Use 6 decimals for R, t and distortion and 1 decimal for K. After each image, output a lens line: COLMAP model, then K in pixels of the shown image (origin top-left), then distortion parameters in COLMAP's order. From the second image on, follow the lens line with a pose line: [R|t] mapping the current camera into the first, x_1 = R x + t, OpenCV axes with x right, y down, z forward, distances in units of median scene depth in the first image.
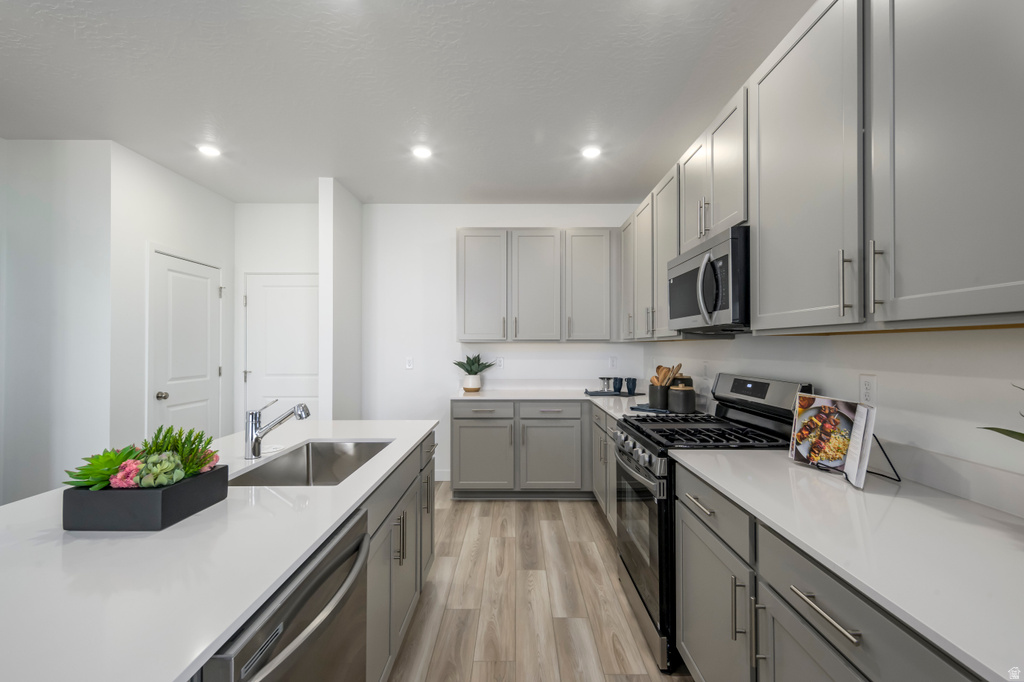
lens RADIAL K [[443.5, 0, 512.0], [0, 443.5, 341.0], [0, 0, 1]] dist [0.002888, 0.000103]
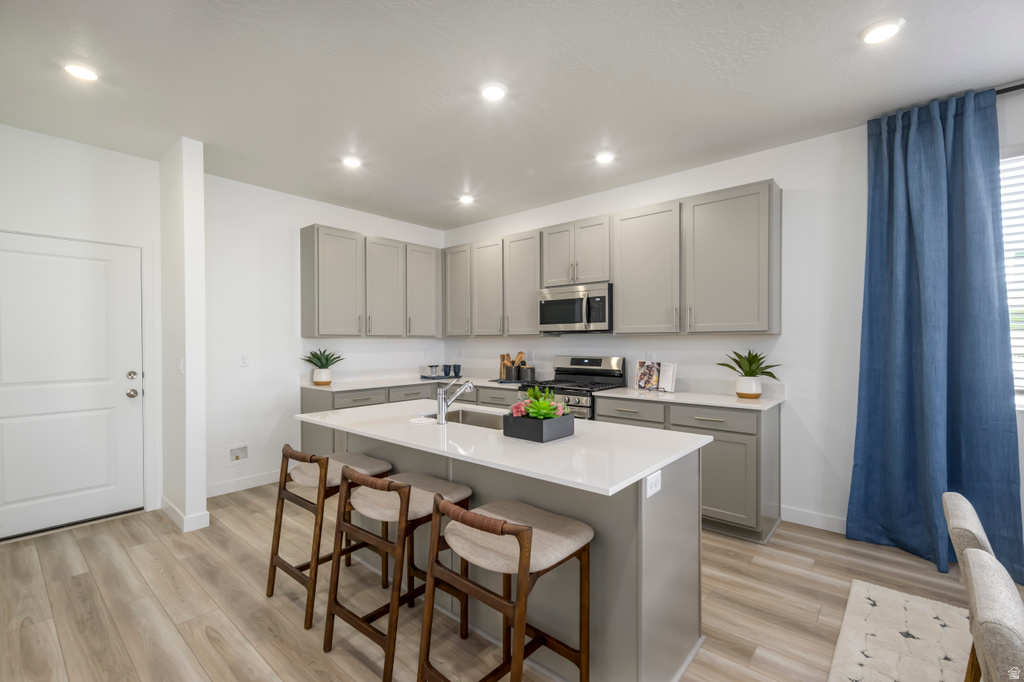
lens RADIAL K [[453.8, 0, 512.0], [0, 453.8, 341.0], [0, 0, 1]] dist [0.002992, -0.000143]
pose [[0.648342, 0.000001, 0.761349, -0.901742], [-0.007054, 0.999957, 0.006006, 0.002857], [-0.761316, -0.009265, 0.648315, -0.026392]]
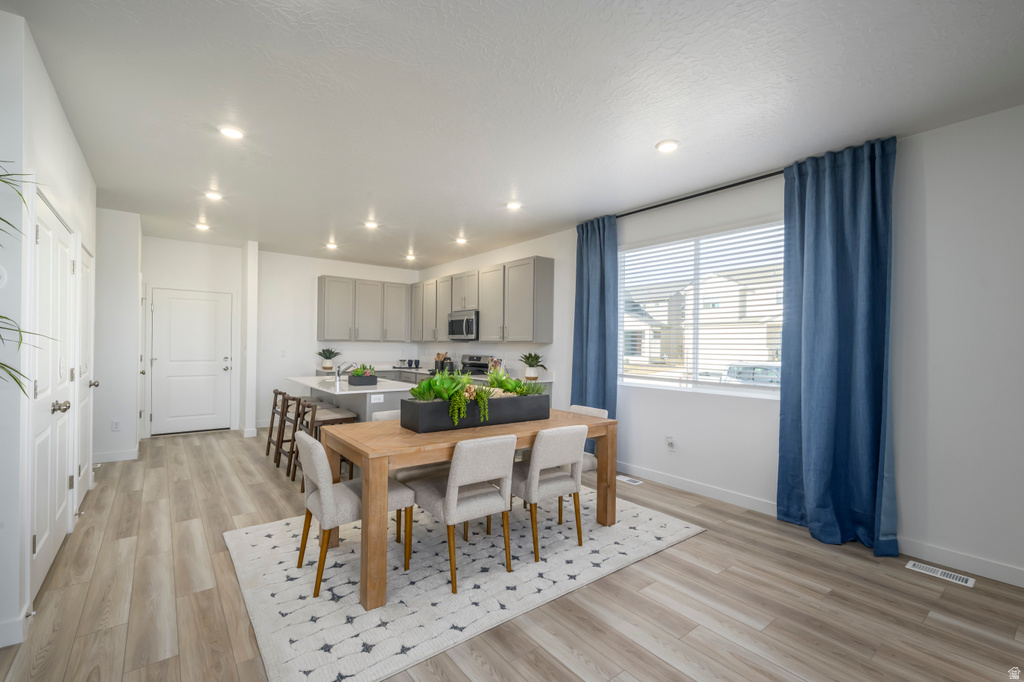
lens RADIAL K [[453.8, 0, 512.0], [0, 453.8, 341.0], [0, 0, 1]] dist [0.002992, -0.000143]
pose [[0.783607, 0.018357, 0.620986, -0.938699], [-0.022328, 0.999750, -0.001380, -0.015321], [-0.620856, -0.012784, 0.783820, -1.250117]]
